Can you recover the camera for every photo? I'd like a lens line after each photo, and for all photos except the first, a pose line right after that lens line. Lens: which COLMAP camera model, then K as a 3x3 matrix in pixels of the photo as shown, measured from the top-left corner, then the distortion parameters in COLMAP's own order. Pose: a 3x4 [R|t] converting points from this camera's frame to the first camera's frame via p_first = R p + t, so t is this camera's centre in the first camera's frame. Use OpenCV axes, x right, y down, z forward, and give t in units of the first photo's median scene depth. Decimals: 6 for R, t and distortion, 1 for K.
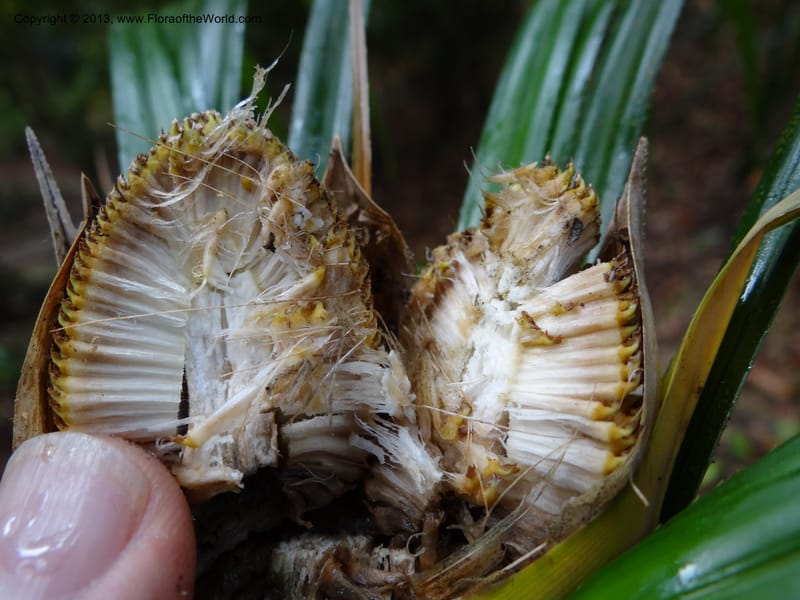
lens RADIAL K [[616.5, 0, 393.2], [0, 616.5, 300.4], [0, 0, 1]] dist [-0.005198, -0.010026]
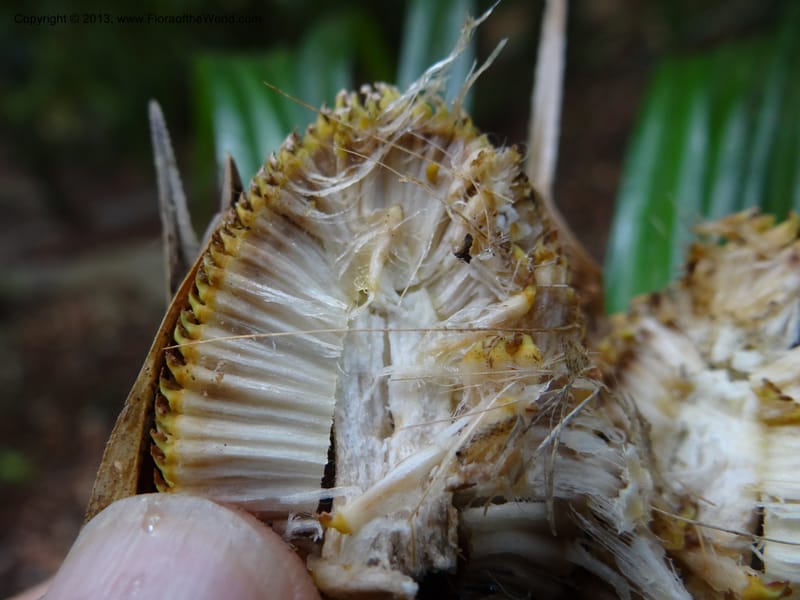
lens RADIAL K [[616.5, 0, 393.3], [0, 616.5, 295.5], [0, 0, 1]] dist [-0.005198, -0.010026]
pose [[0.994312, 0.055158, -0.091106, -0.212632], [-0.066752, 0.989322, -0.129563, 0.059511], [0.082987, 0.134907, 0.987377, 0.282896]]
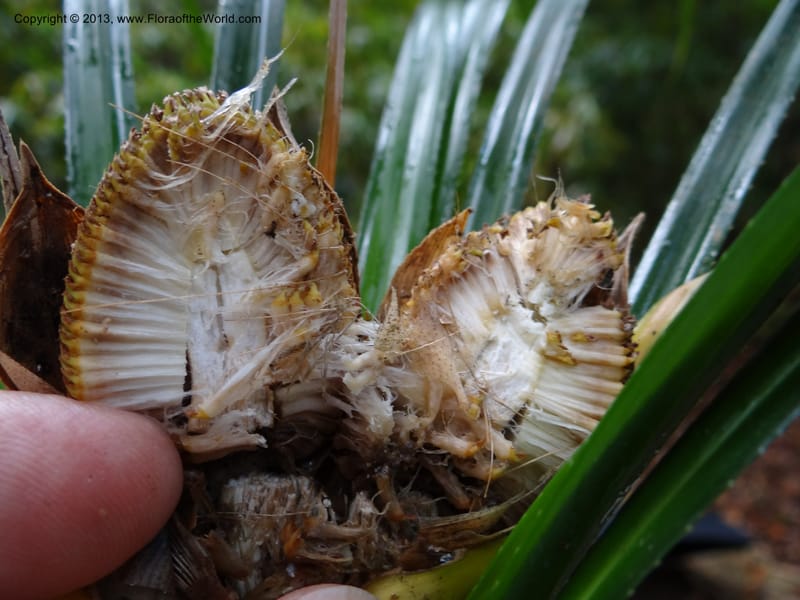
lens RADIAL K [[616.5, 0, 398.9], [0, 616.5, 302.2], [0, 0, 1]] dist [-0.005198, -0.010026]
pose [[0.974861, 0.006622, 0.222716, -0.217789], [-0.039942, 0.988561, 0.145438, -0.130861], [-0.219205, -0.150677, 0.963974, -0.103478]]
